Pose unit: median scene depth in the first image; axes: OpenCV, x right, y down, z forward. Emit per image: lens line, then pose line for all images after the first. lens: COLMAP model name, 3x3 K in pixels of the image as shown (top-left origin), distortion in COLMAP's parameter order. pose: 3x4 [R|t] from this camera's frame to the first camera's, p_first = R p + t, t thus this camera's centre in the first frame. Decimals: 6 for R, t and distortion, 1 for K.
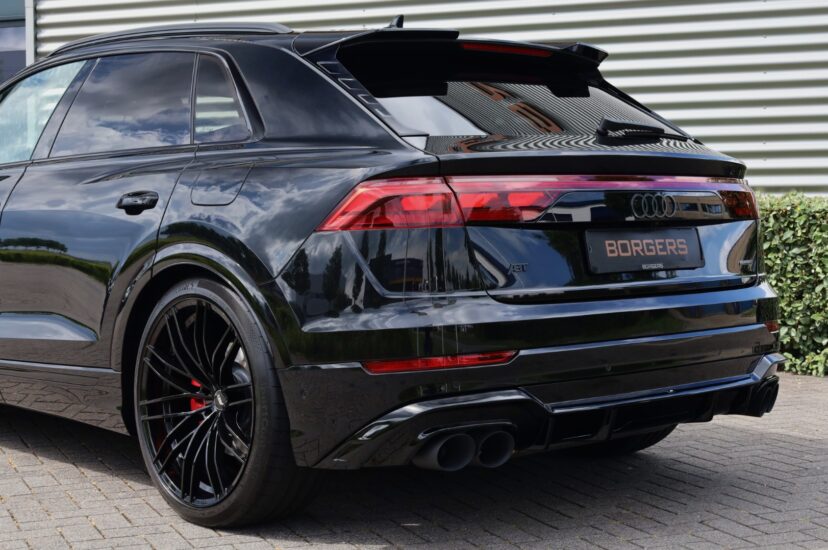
lens RADIAL K [[1287.6, 0, 414.0], [0, 1287.6, 275.0], [0, 0, 1]] dist [-0.016645, 0.067175]
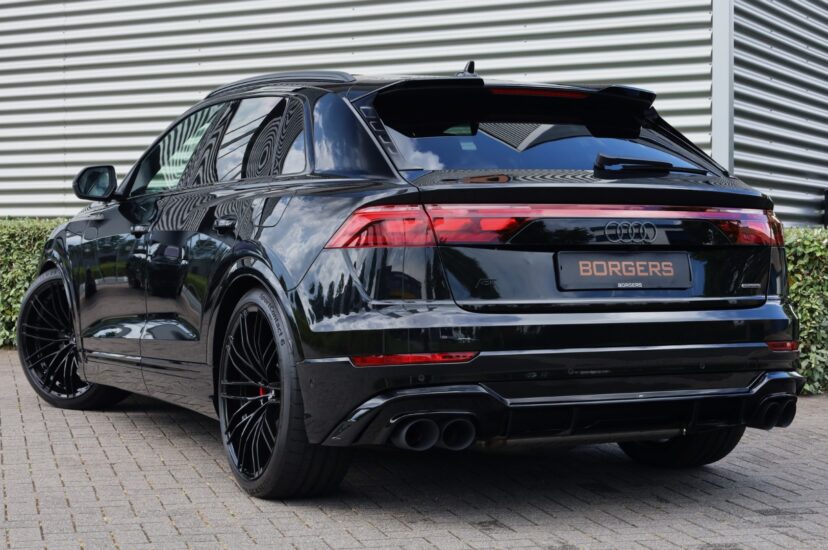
lens RADIAL K [[1287.6, 0, 414.0], [0, 1287.6, 275.0], [0, 0, 1]] dist [-0.016645, 0.067175]
pose [[0.976905, 0.020948, -0.212644, 0.232124], [-0.025891, 0.999455, -0.020489, 0.011977], [0.212099, 0.025521, 0.976915, -0.144061]]
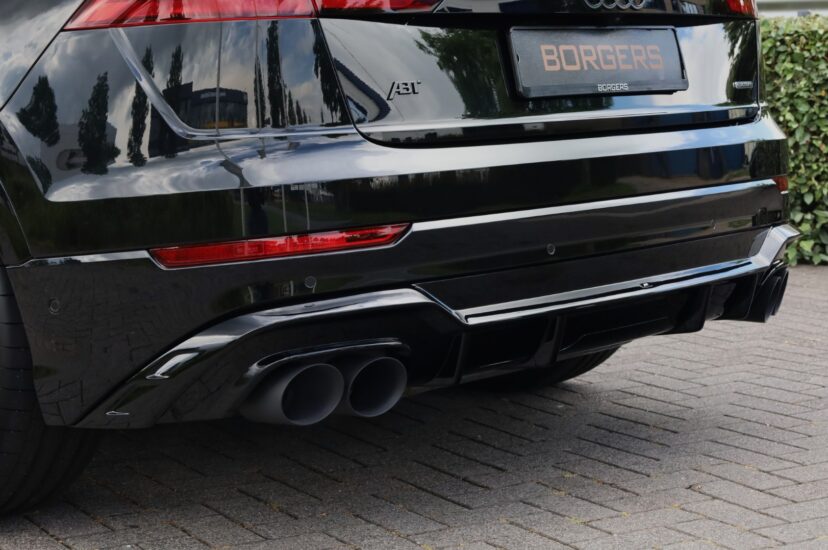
lens RADIAL K [[1759.3, 0, 413.4], [0, 1759.3, 262.9], [0, 0, 1]] dist [-0.013010, -0.037532]
pose [[0.993167, -0.027441, 0.113426, -0.010159], [0.019839, 0.997514, 0.067614, 0.018084], [-0.115000, -0.064902, 0.991243, 0.151385]]
